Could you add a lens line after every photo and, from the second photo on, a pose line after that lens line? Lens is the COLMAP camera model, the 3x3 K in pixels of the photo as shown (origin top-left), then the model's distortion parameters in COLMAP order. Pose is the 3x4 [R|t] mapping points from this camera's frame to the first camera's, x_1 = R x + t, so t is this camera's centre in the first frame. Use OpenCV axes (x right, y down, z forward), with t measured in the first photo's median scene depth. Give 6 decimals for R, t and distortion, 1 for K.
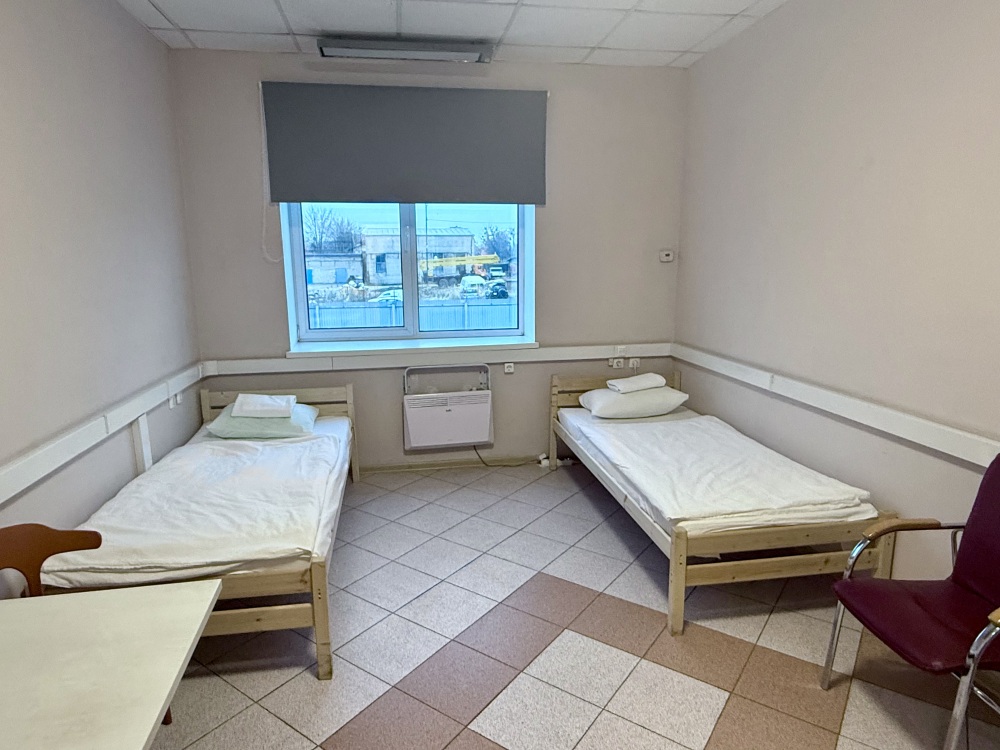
lens RADIAL K [[618.4, 0, 498.5], [0, 618.4, 374.1], [0, 0, 1]] dist [-0.003479, 0.004359]
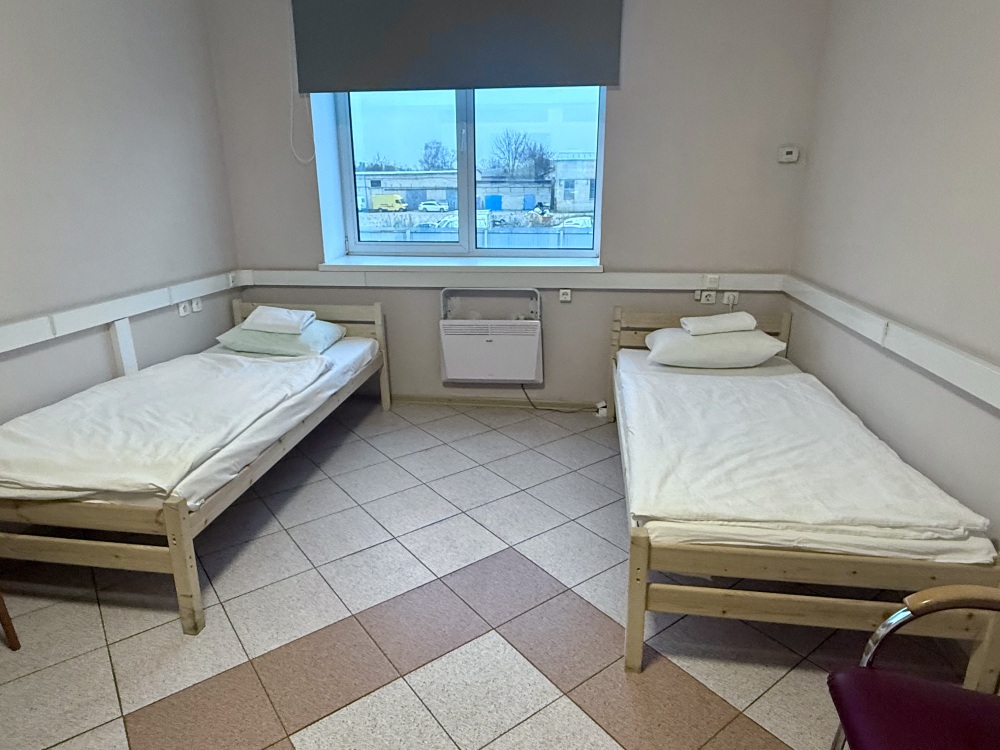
lens RADIAL K [[618.4, 0, 500.7], [0, 618.4, 376.3], [0, 0, 1]] dist [-0.003479, 0.004359]
pose [[0.954185, 0.091718, -0.284813, 0.209474], [-0.058891, 0.990809, 0.121772, 0.002140], [0.293364, -0.099420, 0.950817, 0.202101]]
